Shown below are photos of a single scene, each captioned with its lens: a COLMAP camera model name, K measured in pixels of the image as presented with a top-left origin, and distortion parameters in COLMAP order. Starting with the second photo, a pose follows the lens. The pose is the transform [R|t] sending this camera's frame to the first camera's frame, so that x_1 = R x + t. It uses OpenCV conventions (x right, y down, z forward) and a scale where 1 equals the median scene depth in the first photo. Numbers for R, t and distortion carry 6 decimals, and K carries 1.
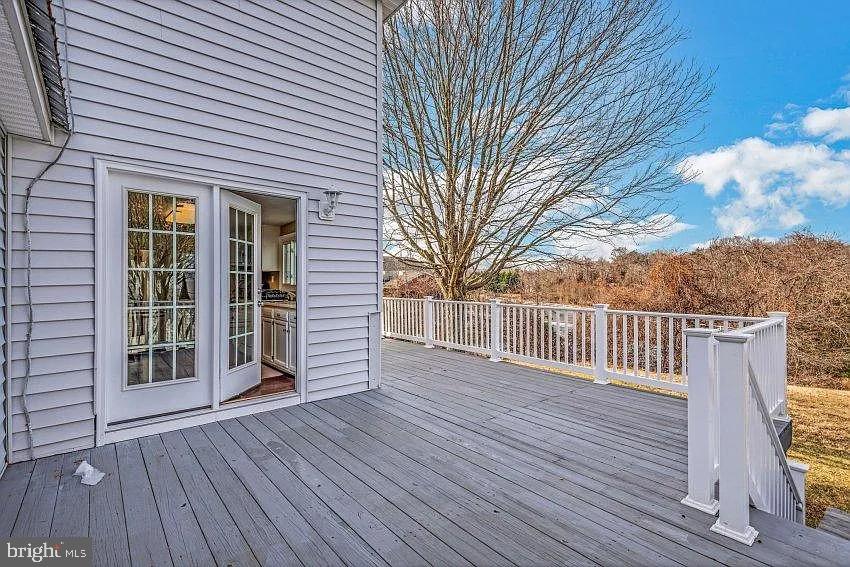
lens RADIAL K [[393.5, 0, 422.7], [0, 393.5, 282.4], [0, 0, 1]] dist [0.005420, -0.000800]
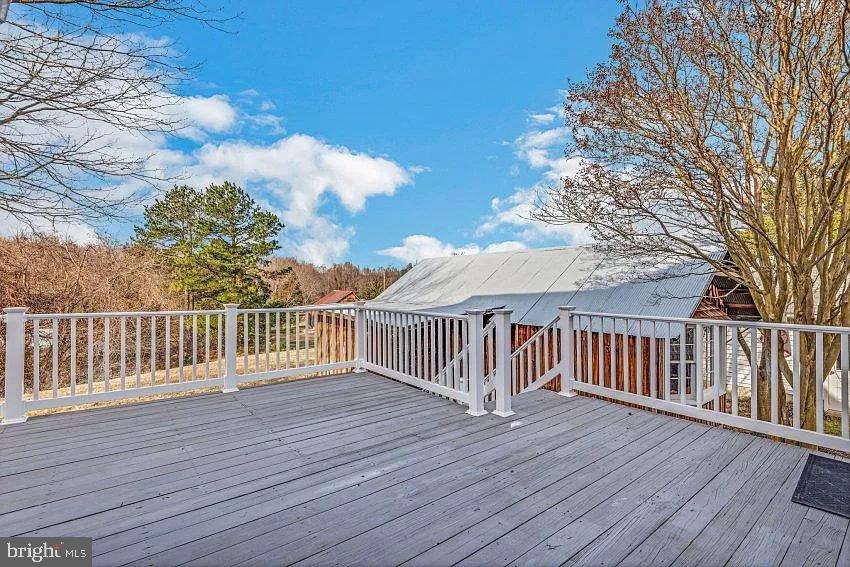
lens RADIAL K [[393.5, 0, 423.5], [0, 393.5, 280.9], [0, 0, 1]] dist [0.005420, -0.000800]
pose [[0.032726, 0.002222, 0.999462, -0.646614], [-0.001353, 0.999997, -0.002179, 0.007221], [-0.999463, -0.001281, 0.032729, 0.788035]]
